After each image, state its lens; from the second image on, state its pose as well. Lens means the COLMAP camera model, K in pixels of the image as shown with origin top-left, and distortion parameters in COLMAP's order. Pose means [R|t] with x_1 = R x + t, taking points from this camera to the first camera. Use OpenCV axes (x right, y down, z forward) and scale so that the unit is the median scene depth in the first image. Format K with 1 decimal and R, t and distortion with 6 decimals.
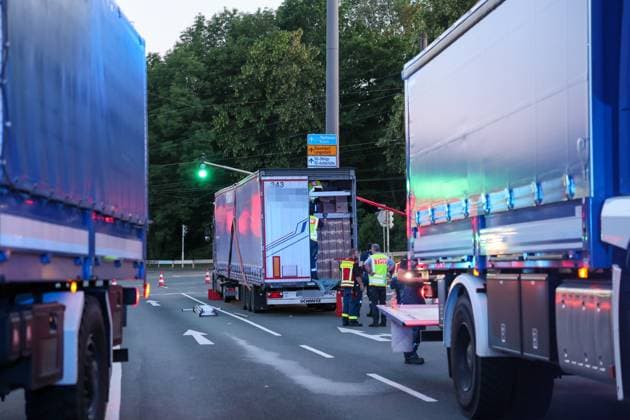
lens RADIAL K [[1339.4, 0, 315.0], [0, 1339.4, 210.0], [0, 0, 1]] dist [0.166102, 0.061513]
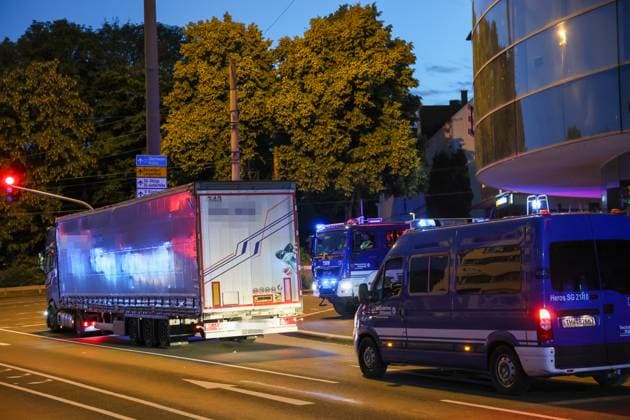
lens RADIAL K [[1130.7, 0, 324.3], [0, 1130.7, 209.4], [0, 0, 1]] dist [0.240847, 0.064802]
pose [[0.955101, -0.010321, 0.296100, -0.118753], [0.018097, 0.999559, -0.023534, 0.004037], [-0.295727, 0.027836, 0.954867, 0.182396]]
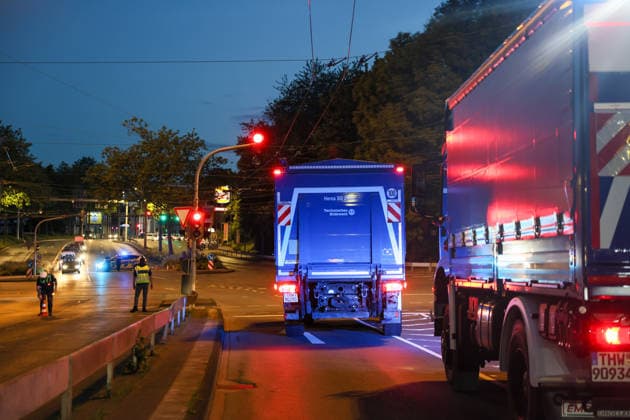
lens RADIAL K [[1069.3, 0, 315.0], [0, 1069.3, 210.0], [0, 0, 1]] dist [0.234545, 0.013235]
pose [[0.991439, 0.003084, -0.130534, -0.139783], [-0.004603, 0.999925, -0.011337, 0.017620], [0.130489, 0.011841, 0.991379, 0.455977]]
